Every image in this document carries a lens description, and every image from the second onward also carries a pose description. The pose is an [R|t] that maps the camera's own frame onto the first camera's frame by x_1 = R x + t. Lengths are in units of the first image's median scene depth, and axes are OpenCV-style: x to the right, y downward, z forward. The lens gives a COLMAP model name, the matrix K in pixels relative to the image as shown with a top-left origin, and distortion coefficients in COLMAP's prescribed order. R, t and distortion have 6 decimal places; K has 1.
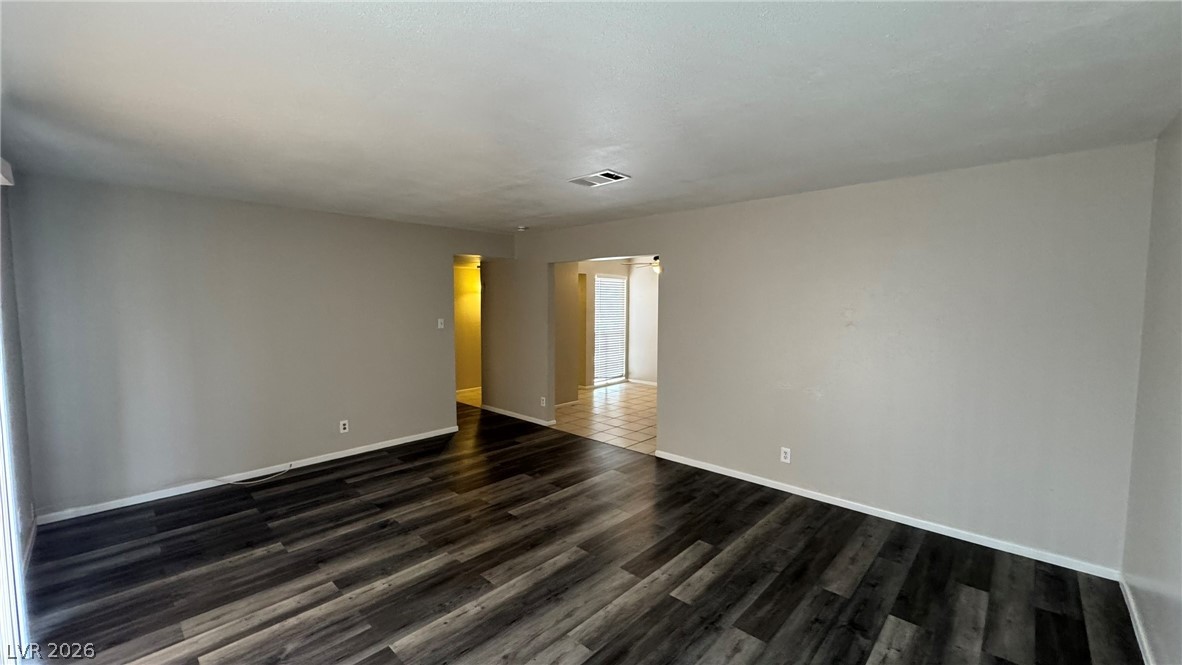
lens RADIAL K [[471.2, 0, 591.0], [0, 471.2, 332.5], [0, 0, 1]] dist [-0.002586, -0.000223]
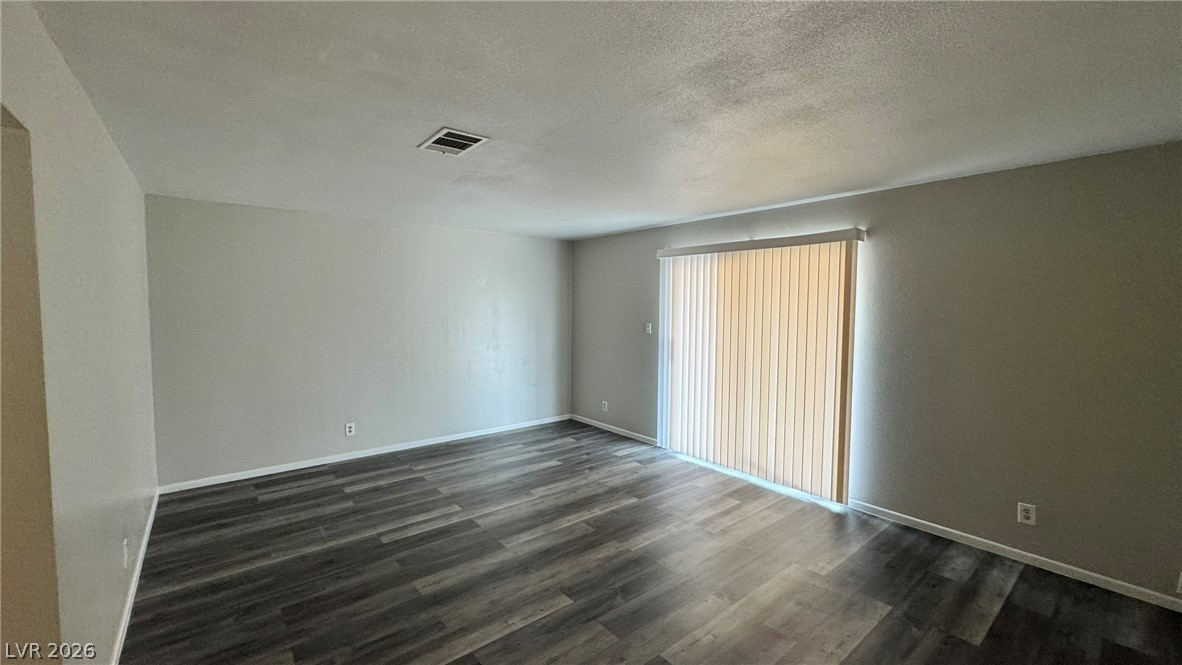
lens RADIAL K [[471.2, 0, 591.0], [0, 471.2, 332.5], [0, 0, 1]] dist [-0.002586, -0.000223]
pose [[-0.990778, -0.017618, 0.134346, -0.318805], [-0.001213, 0.992624, 0.121226, -0.117685], [-0.135491, 0.119945, -0.983492, 1.795673]]
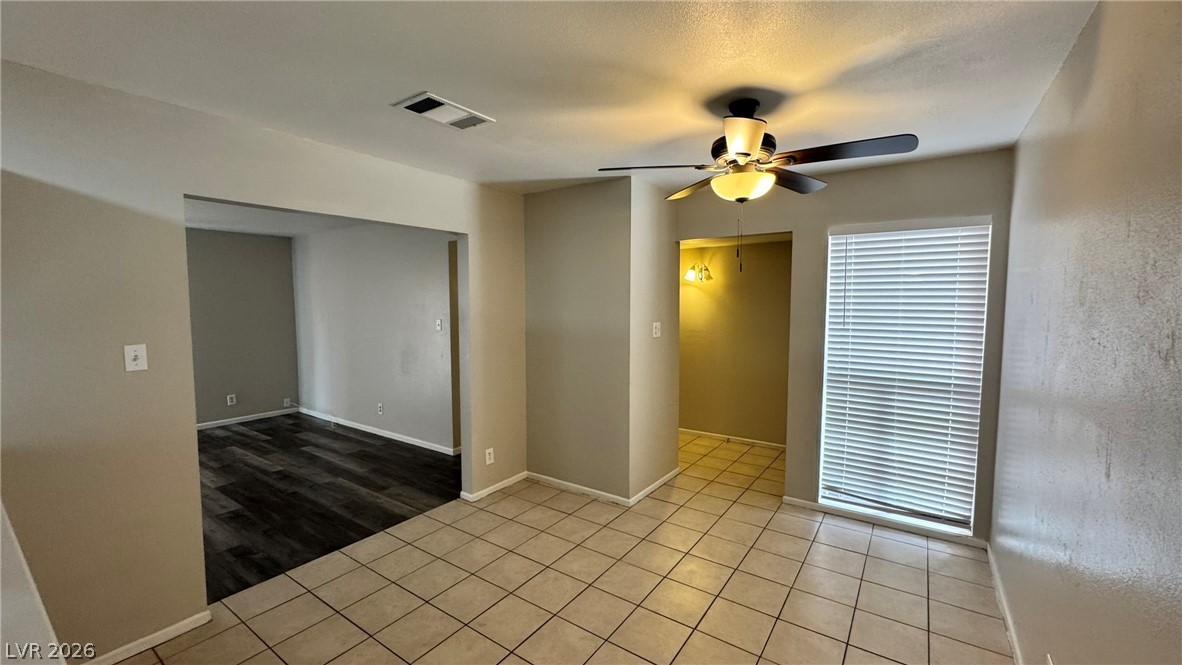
lens RADIAL K [[471.2, 0, 591.0], [0, 471.2, 332.5], [0, 0, 1]] dist [-0.002586, -0.000223]
pose [[0.137882, 0.062589, -0.988469, 0.975217], [-0.058460, 0.996776, 0.054960, -0.113917], [0.988722, 0.050208, 0.141096, 1.960129]]
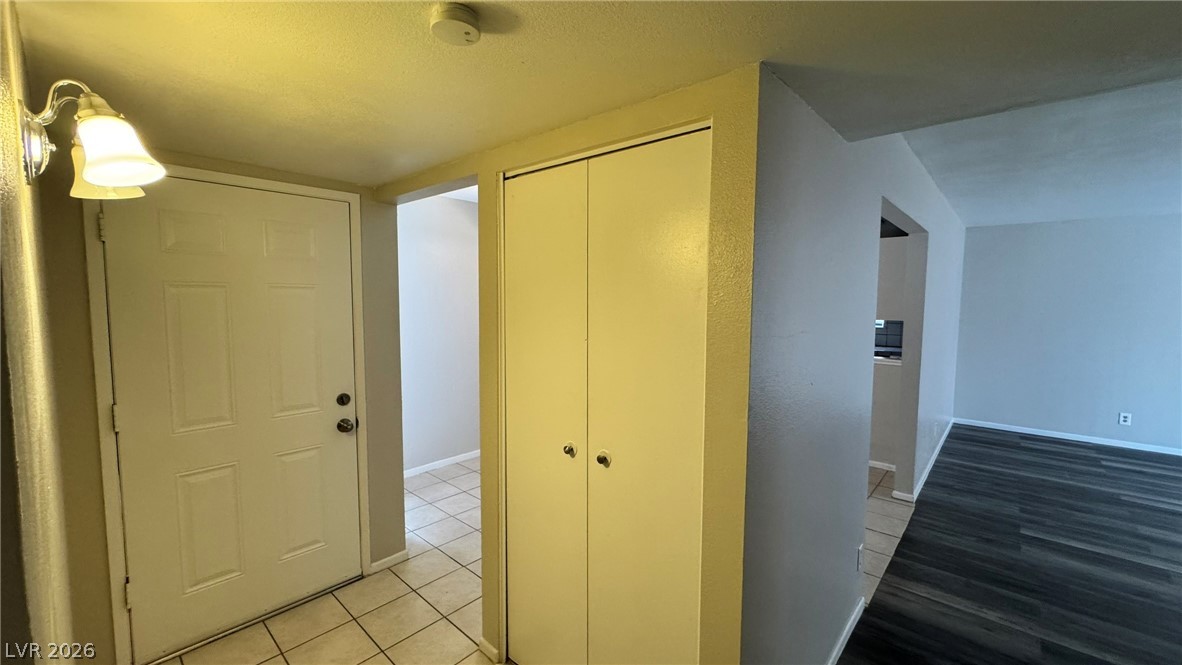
lens RADIAL K [[471.2, 0, 591.0], [0, 471.2, 332.5], [0, 0, 1]] dist [-0.002586, -0.000223]
pose [[-0.019547, -0.075250, 0.996973, -0.850497], [0.055238, 0.995559, 0.076226, -0.132949], [-0.998282, 0.056560, -0.015304, 2.234030]]
